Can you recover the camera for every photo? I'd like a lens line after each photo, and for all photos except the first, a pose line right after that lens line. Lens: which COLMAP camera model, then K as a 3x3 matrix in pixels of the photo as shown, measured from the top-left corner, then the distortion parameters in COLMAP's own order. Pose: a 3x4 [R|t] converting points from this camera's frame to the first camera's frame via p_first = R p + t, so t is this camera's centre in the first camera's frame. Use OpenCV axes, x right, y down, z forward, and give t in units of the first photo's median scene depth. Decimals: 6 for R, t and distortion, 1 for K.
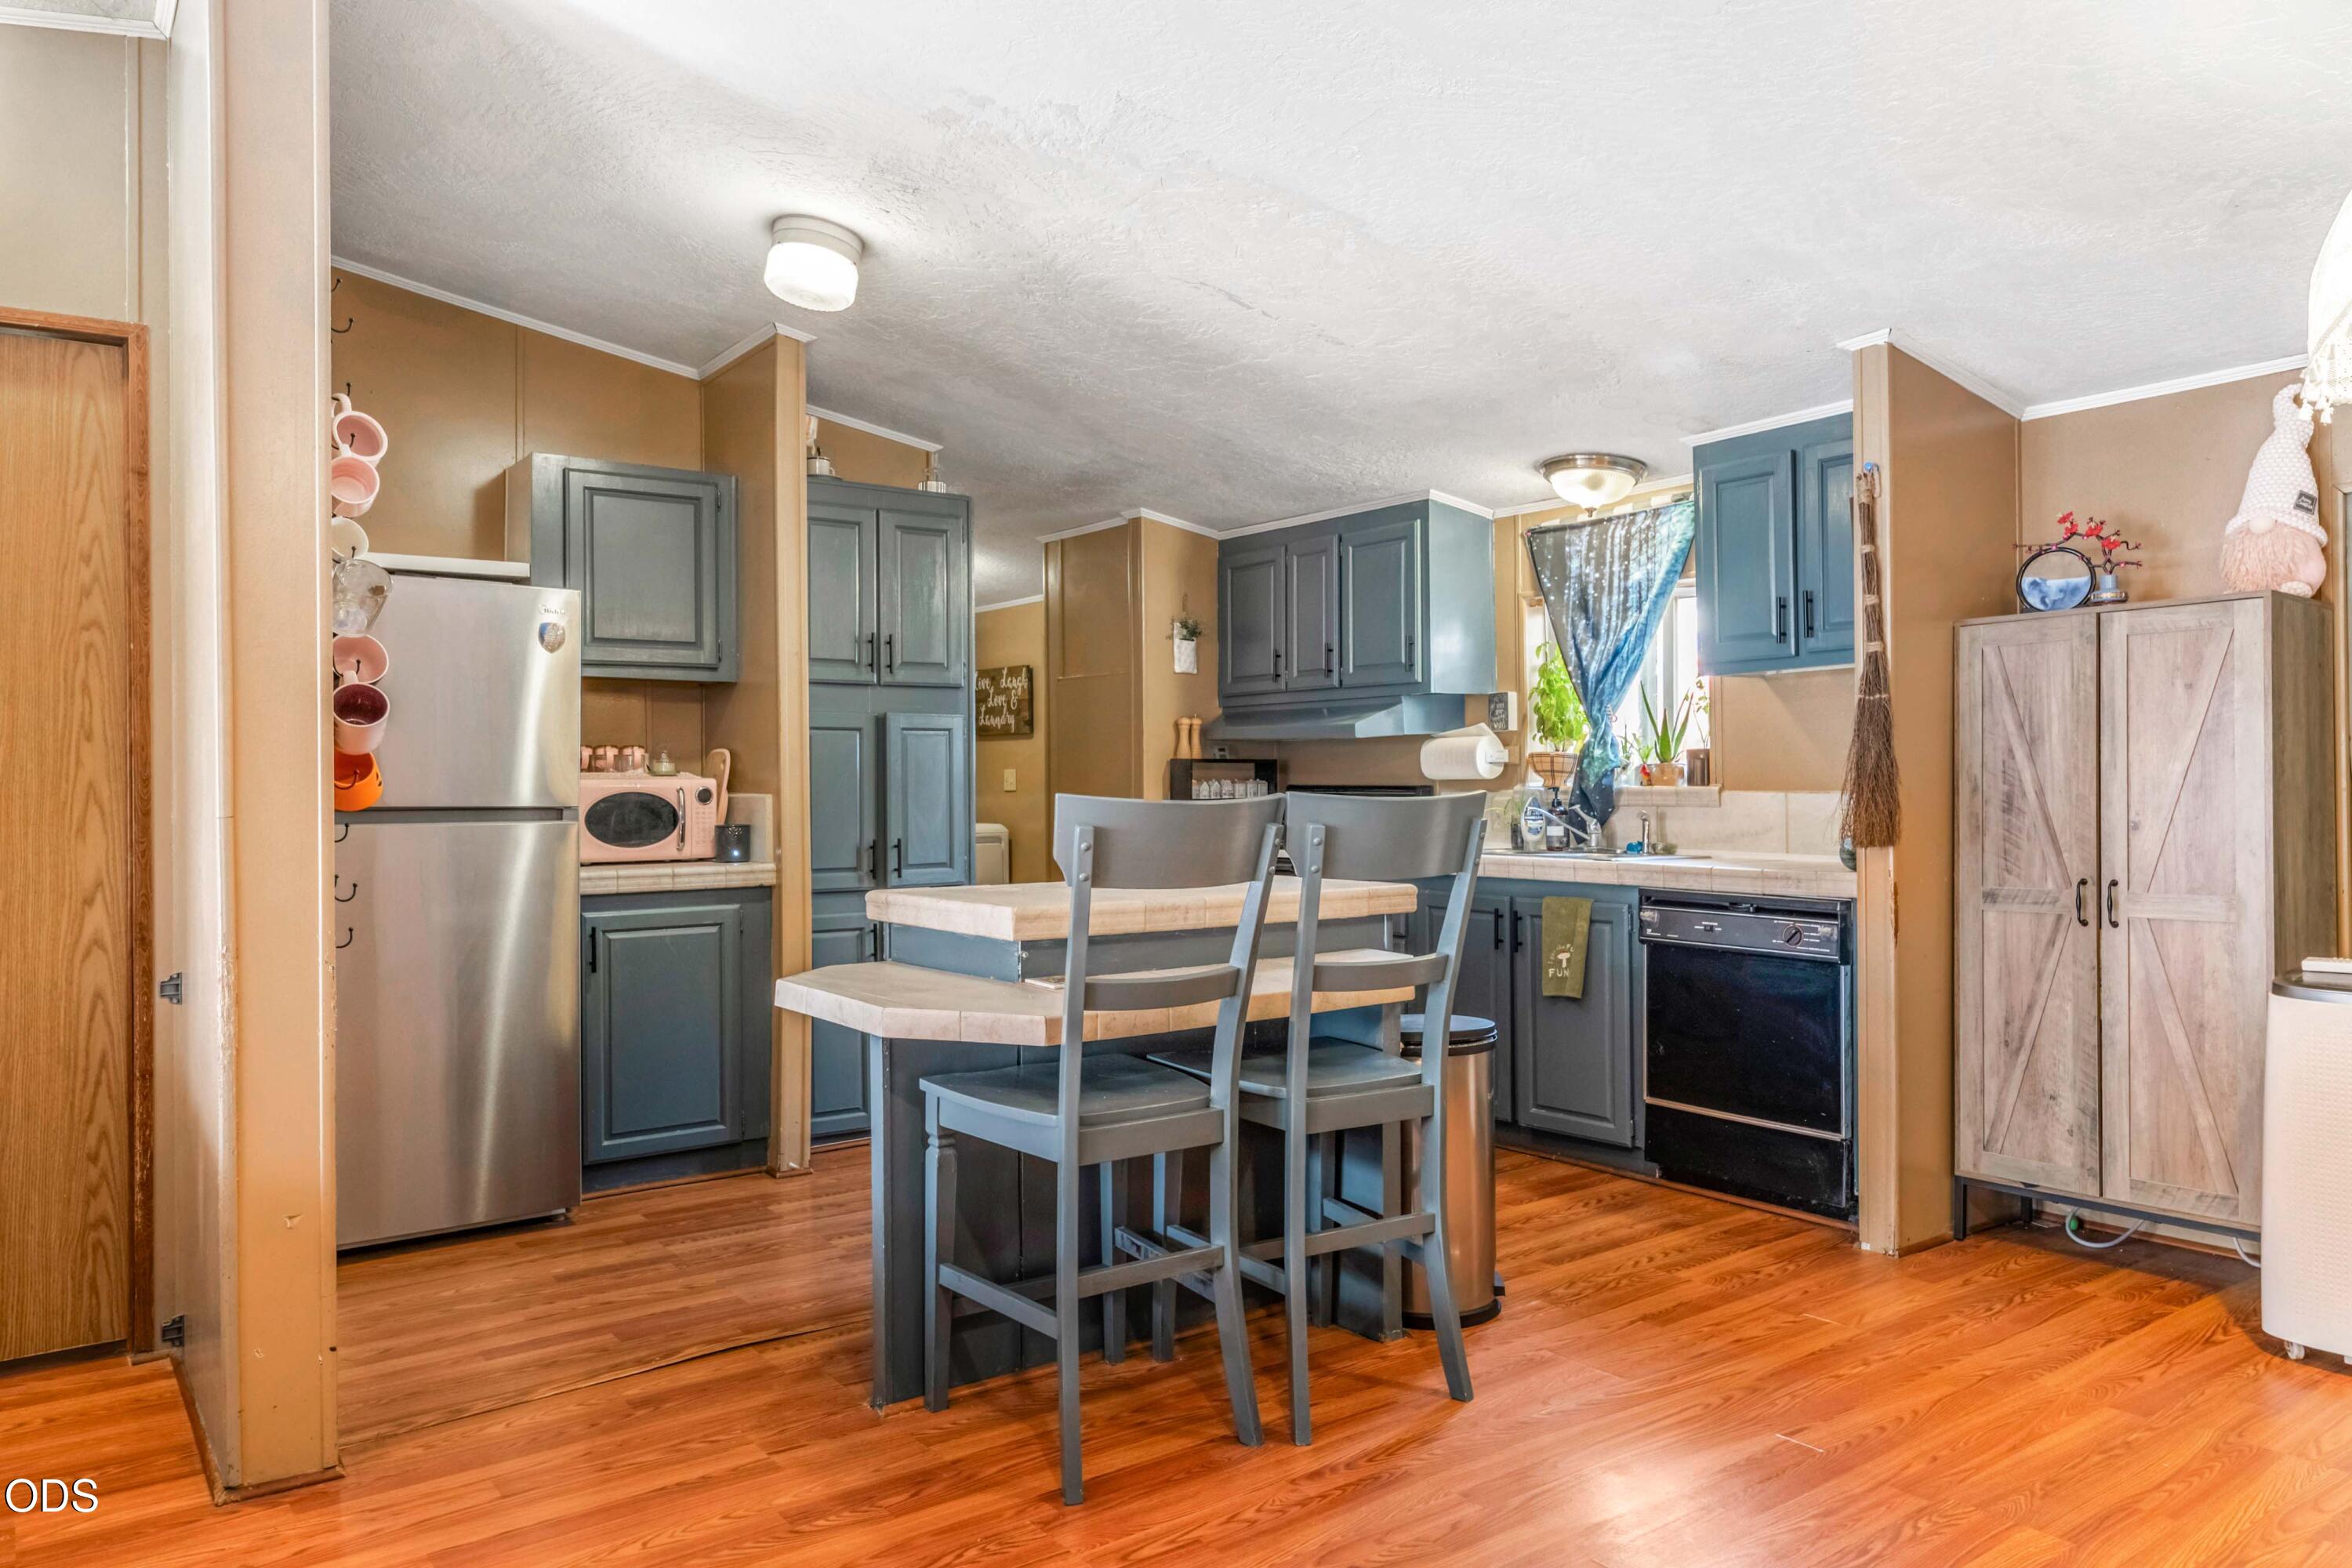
lens RADIAL K [[1587.5, 0, 1176.8], [0, 1587.5, 765.3], [0, 0, 1]] dist [0.003648, 0.000877]
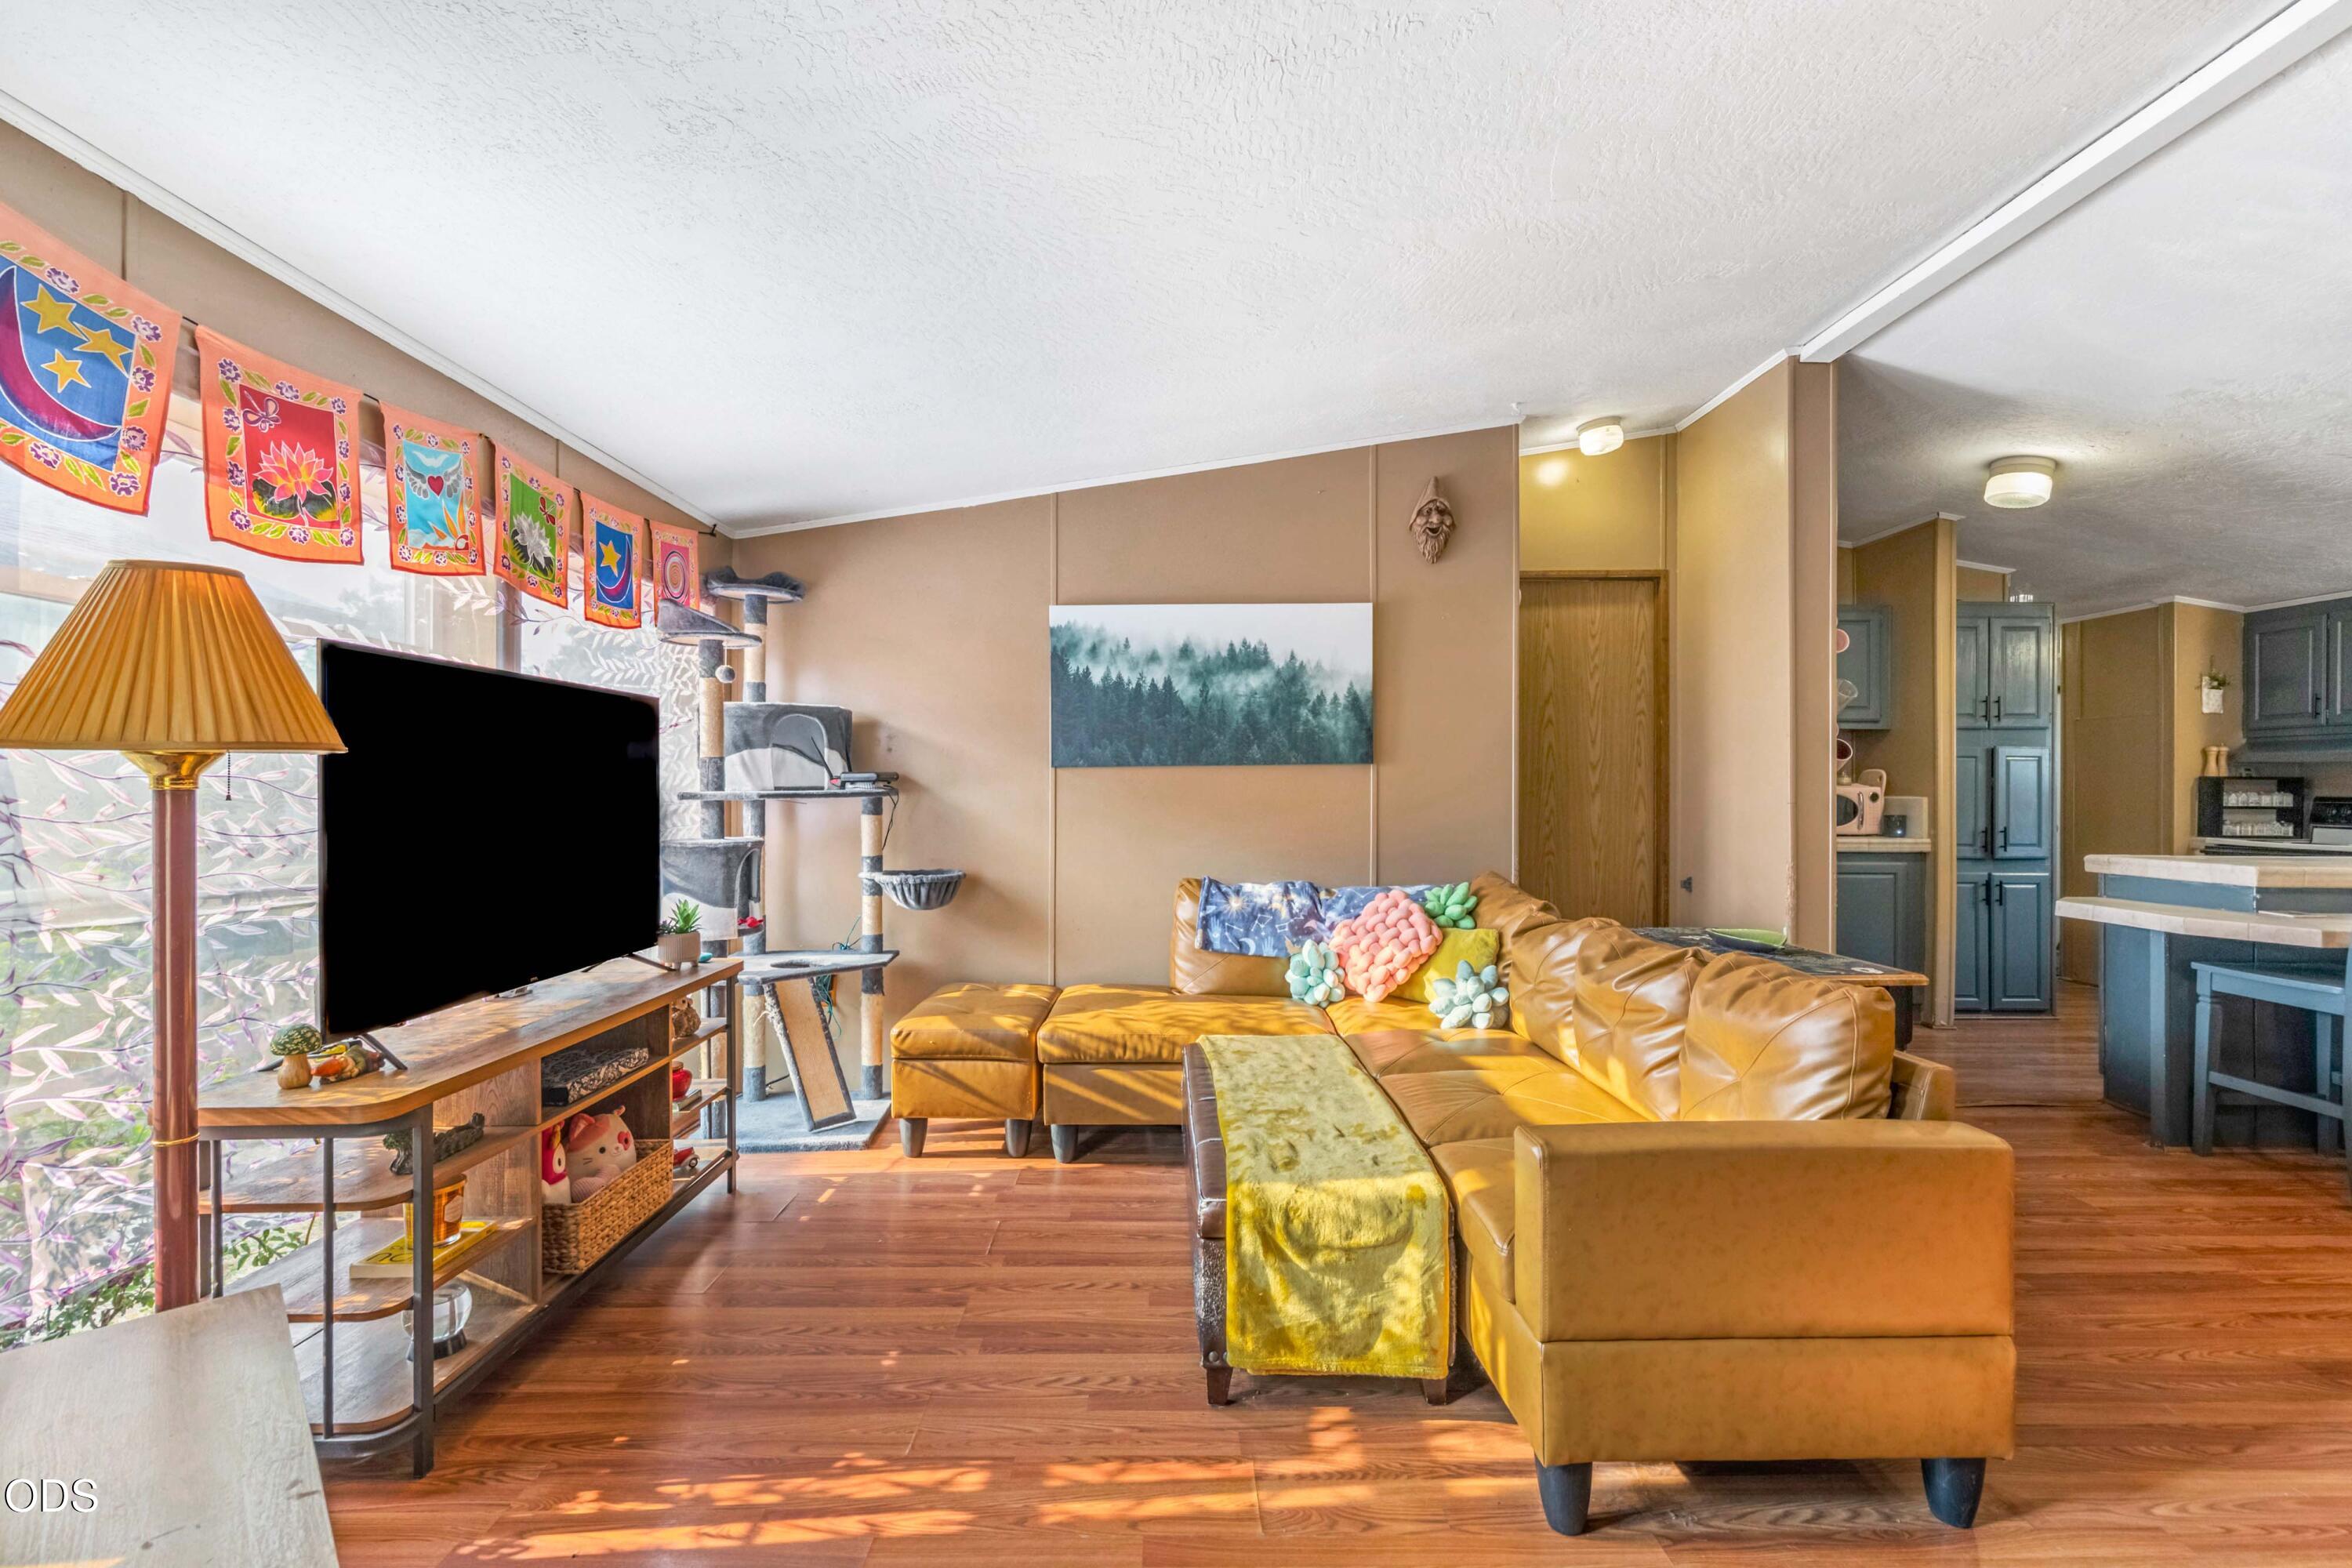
lens RADIAL K [[1087.9, 0, 1176.0], [0, 1087.9, 784.0], [0, 0, 1]] dist [0.000074, 0.000794]
pose [[0.810384, 0.009659, -0.585820, -0.207080], [-0.005445, 0.999945, 0.008954, -0.001112], [0.585874, -0.004066, 0.810392, -0.345059]]
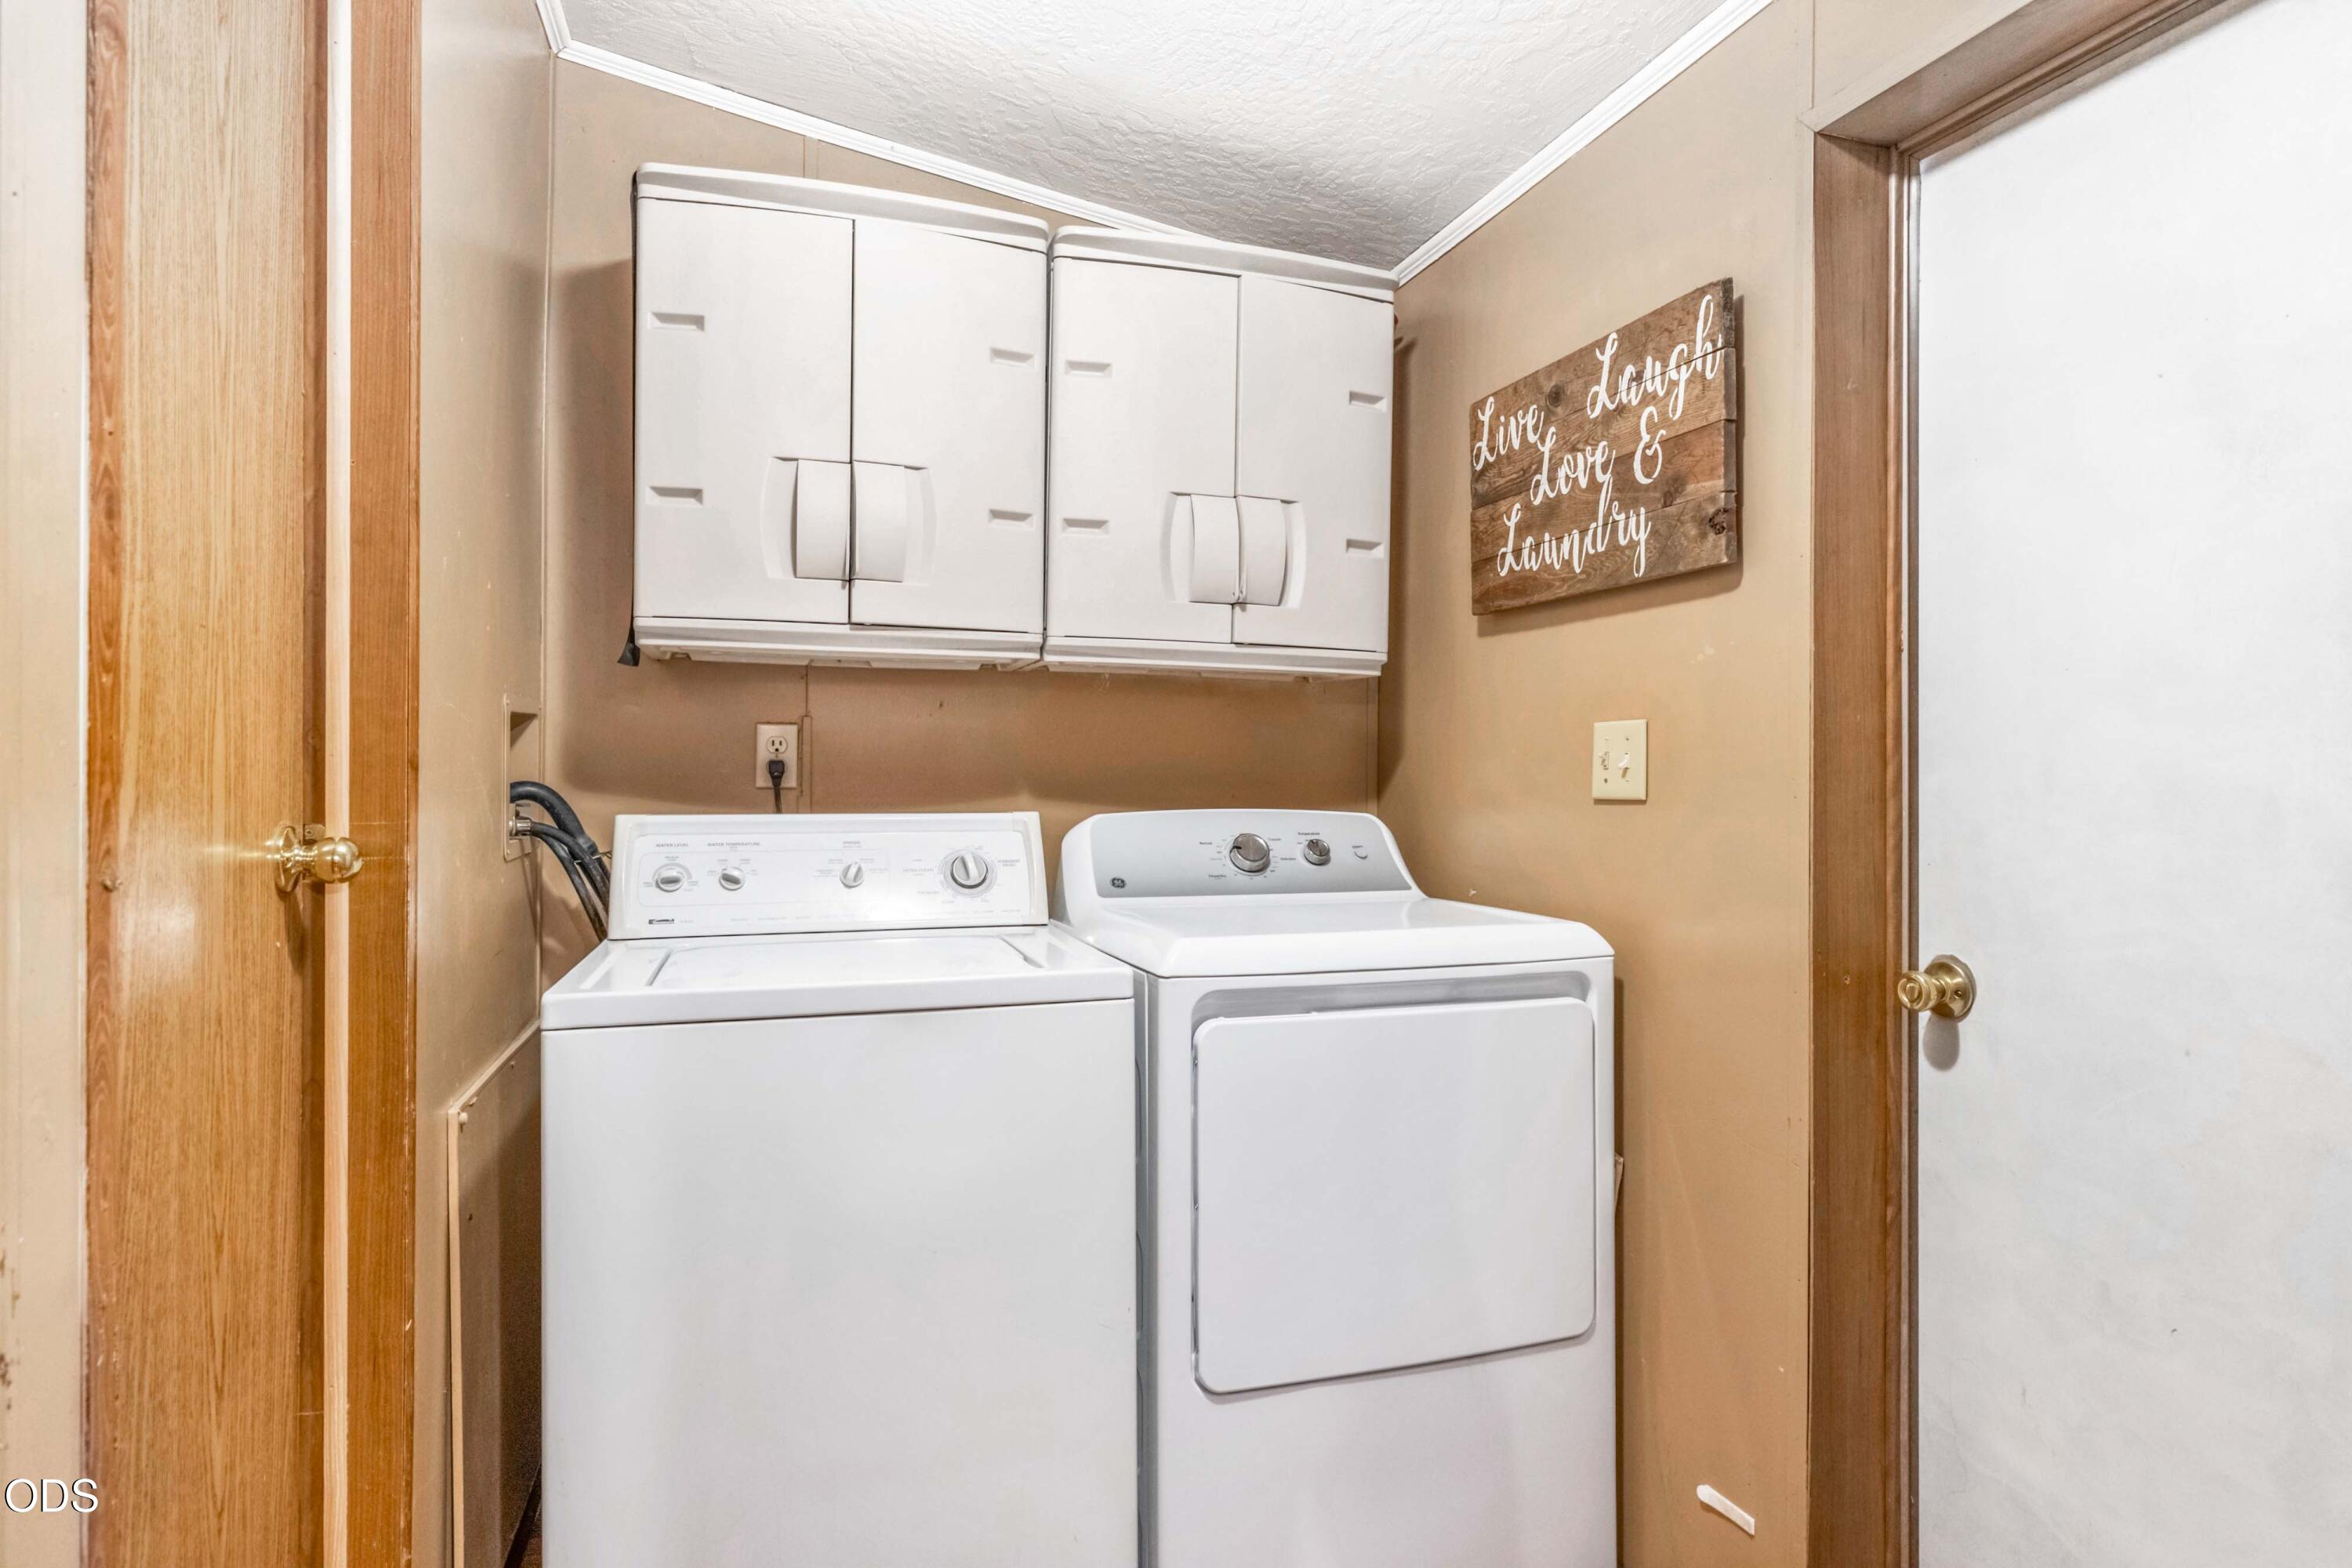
lens RADIAL K [[1332.9, 0, 1176.0], [0, 1332.9, 784.0], [0, 0, 1]] dist [-0.000689, -0.000161]
pose [[0.953720, 0.013663, -0.300385, -0.177590], [-0.011407, 0.999892, 0.009262, 0.020050], [0.300480, -0.005407, 0.953773, 1.242074]]
